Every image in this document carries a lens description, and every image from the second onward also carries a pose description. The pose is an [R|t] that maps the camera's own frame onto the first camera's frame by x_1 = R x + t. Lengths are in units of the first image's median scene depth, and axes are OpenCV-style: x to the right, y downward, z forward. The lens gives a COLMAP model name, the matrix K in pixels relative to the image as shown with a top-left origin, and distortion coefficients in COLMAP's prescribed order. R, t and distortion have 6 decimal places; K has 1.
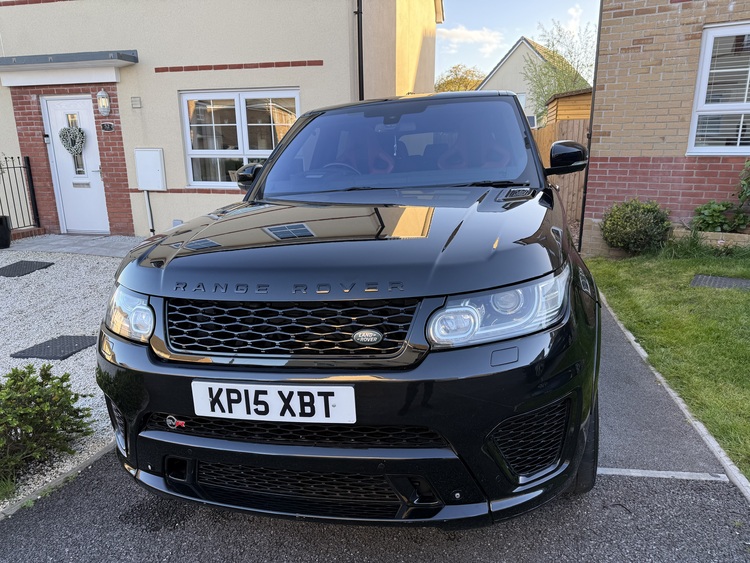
lens RADIAL K [[525.4, 0, 375.0], [0, 525.4, 281.5], [0, 0, 1]] dist [0.008088, -0.025301]
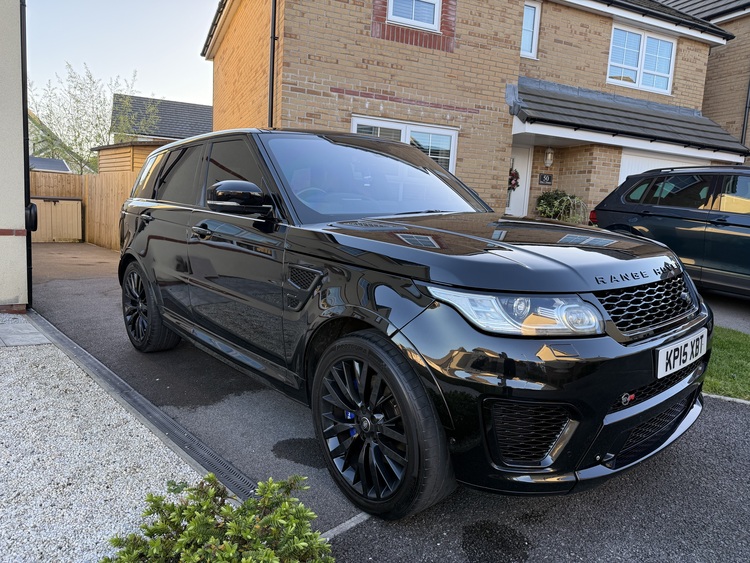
lens RADIAL K [[525.5, 0, 375.0], [0, 525.5, 281.5], [0, 0, 1]] dist [0.002680, -0.004743]
pose [[0.566224, -0.054356, 0.822457, -0.385550], [0.134744, 0.990504, -0.027302, -0.007583], [-0.813163, 0.126280, 0.568172, 0.177214]]
